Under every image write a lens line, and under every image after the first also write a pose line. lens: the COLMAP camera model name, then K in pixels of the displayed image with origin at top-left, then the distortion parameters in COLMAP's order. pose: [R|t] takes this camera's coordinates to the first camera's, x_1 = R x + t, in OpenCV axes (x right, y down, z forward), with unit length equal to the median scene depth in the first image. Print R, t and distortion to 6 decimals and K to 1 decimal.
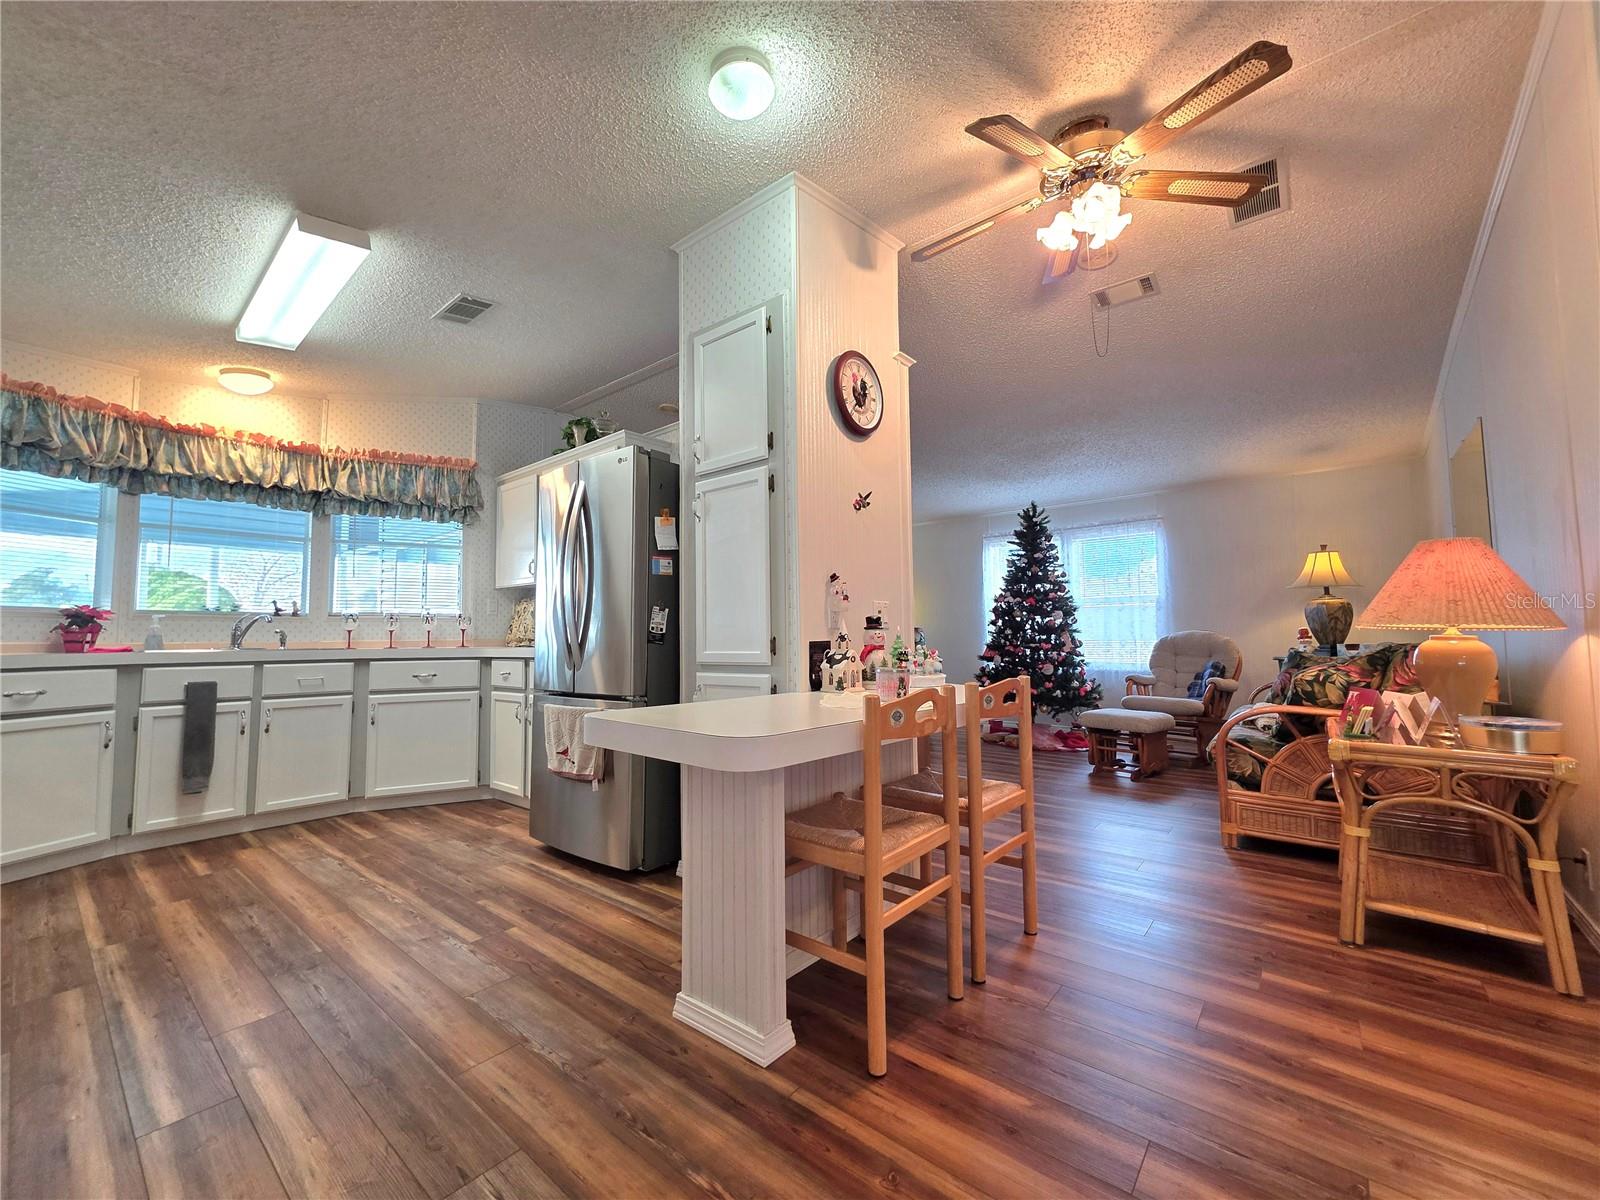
lens RADIAL K [[637.7, 0, 806.4], [0, 637.7, 596.7], [0, 0, 1]] dist [0.000312, 0.000731]
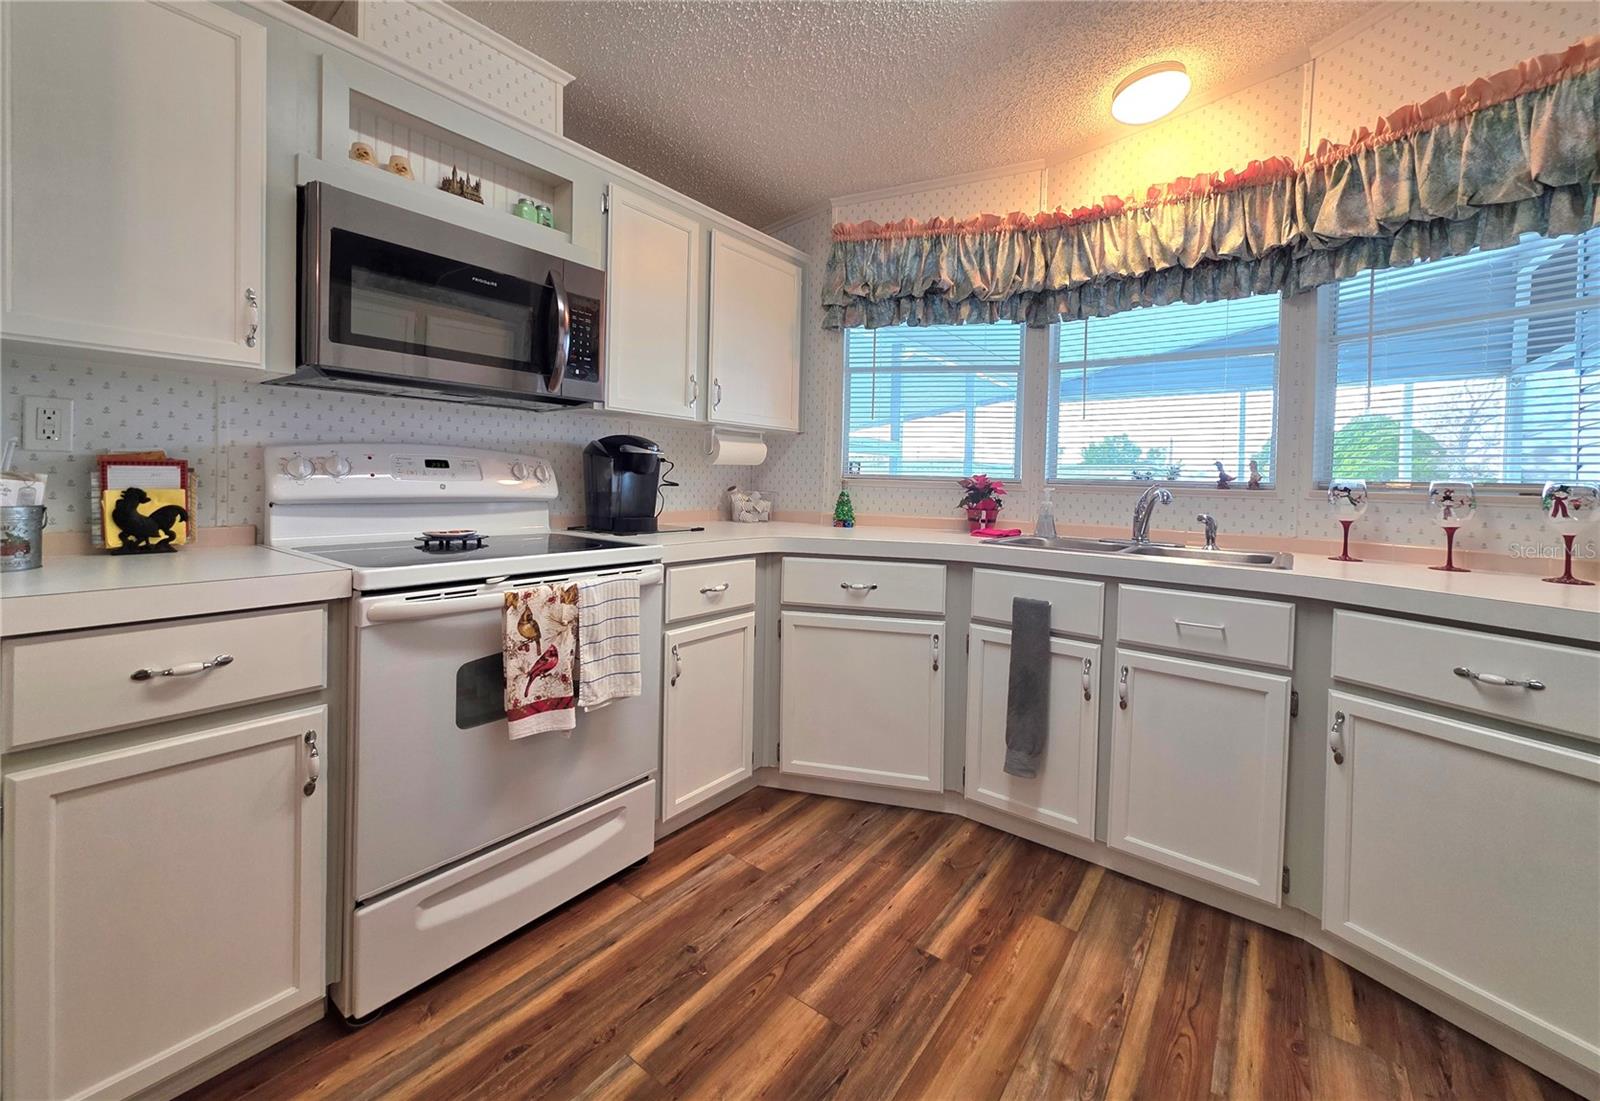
lens RADIAL K [[642.9, 0, 796.5], [0, 642.9, 490.2], [0, 0, 1]] dist [0.002850, 0.000947]
pose [[0.031209, 0.029203, -0.999086, -0.373753], [0.041755, 0.998662, 0.030495, -0.003032], [0.998640, -0.042669, 0.029948, 0.861253]]
